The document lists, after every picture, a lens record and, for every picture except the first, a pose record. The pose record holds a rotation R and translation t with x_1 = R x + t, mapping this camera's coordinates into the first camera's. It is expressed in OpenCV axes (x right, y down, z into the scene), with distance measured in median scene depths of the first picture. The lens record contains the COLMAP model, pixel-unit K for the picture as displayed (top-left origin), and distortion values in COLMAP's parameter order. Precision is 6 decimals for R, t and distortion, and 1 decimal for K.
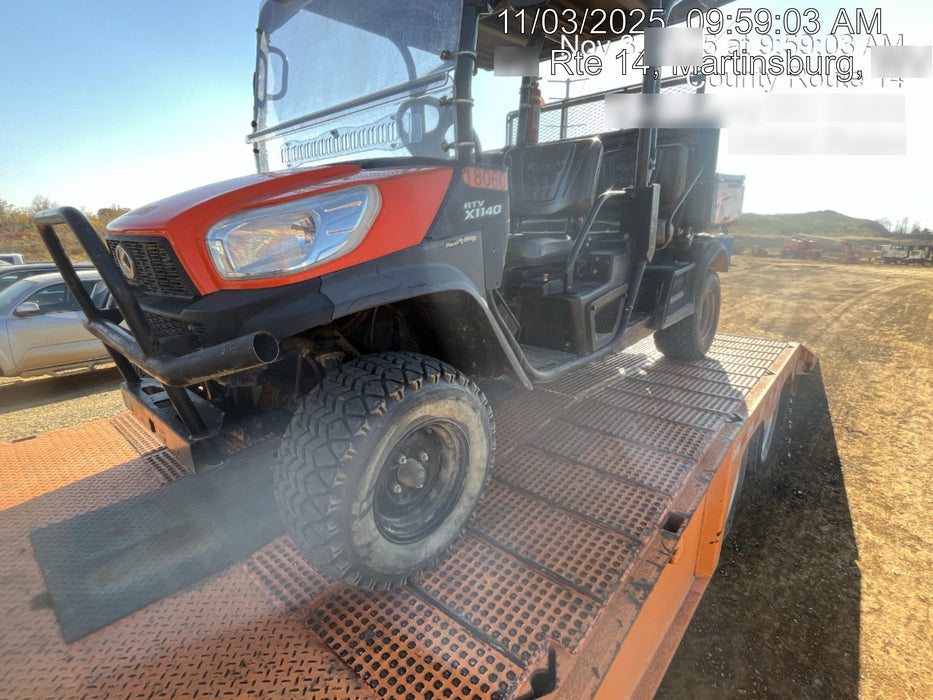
lens RADIAL K [[451.9, 0, 478.3], [0, 451.9, 351.3], [0, 0, 1]] dist [-0.001010, -0.000487]
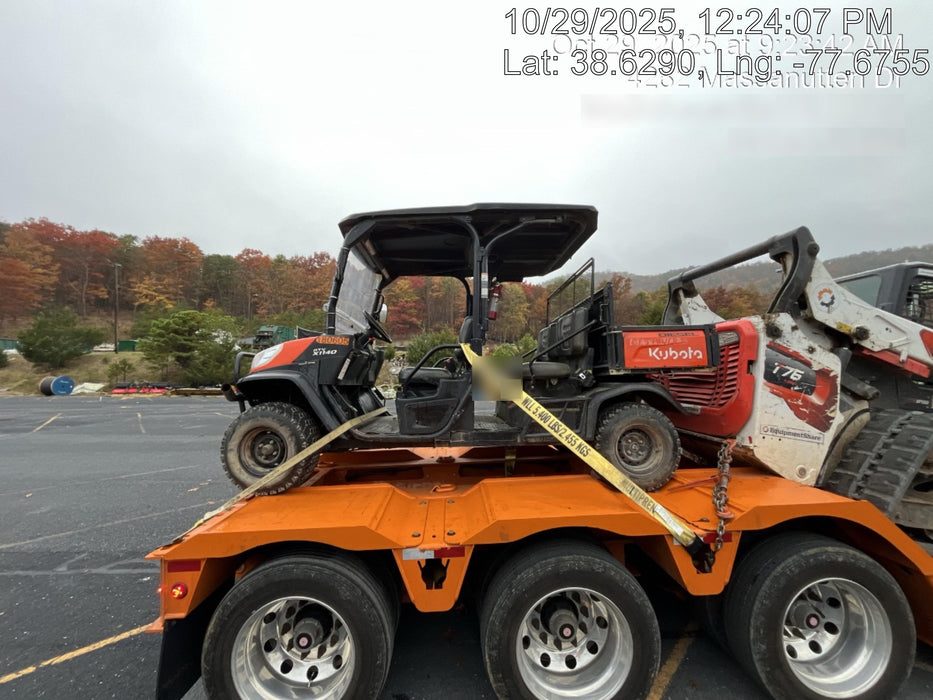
lens RADIAL K [[367.4, 0, 466.5], [0, 367.4, 350.0], [0, 0, 1]] dist [-0.000338, -0.000318]
pose [[0.687257, -0.027854, -0.725880, 1.302235], [-0.234936, 0.937037, -0.258393, 0.011850], [0.687373, 0.348118, 0.637441, 0.151063]]
